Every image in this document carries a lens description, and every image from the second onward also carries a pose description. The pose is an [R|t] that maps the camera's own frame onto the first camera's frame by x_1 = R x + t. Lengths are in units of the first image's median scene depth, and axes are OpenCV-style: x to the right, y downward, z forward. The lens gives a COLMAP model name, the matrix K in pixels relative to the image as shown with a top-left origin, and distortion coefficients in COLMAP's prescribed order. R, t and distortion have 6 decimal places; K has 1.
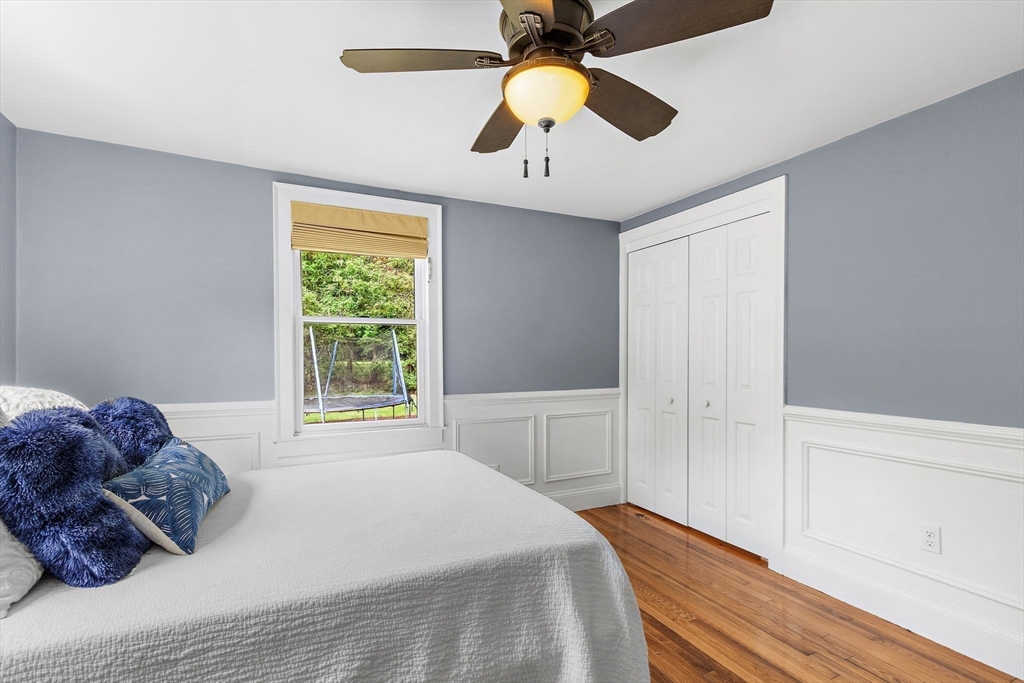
lens RADIAL K [[474.8, 0, 508.6], [0, 474.8, 348.0], [0, 0, 1]] dist [-0.002410, 0.001790]
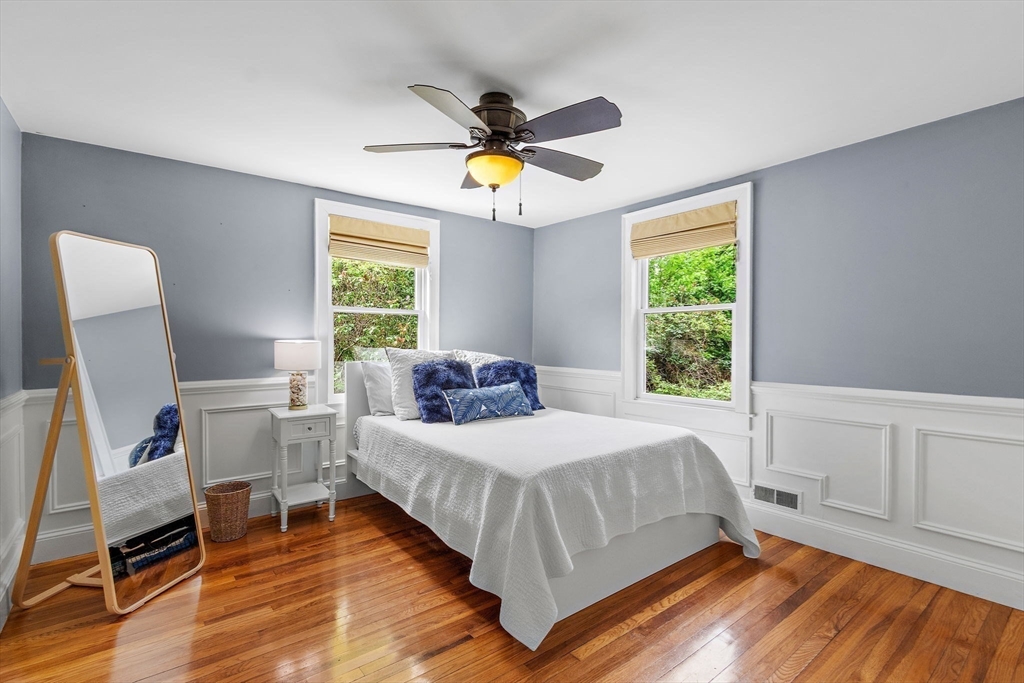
lens RADIAL K [[474.8, 0, 507.6], [0, 474.8, 343.7], [0, 0, 1]] dist [-0.002410, 0.001790]
pose [[0.211475, 0.005856, -0.977366, 0.711083], [0.013125, 0.999875, 0.008831, 0.009296], [0.977295, -0.014695, 0.211371, 0.332597]]
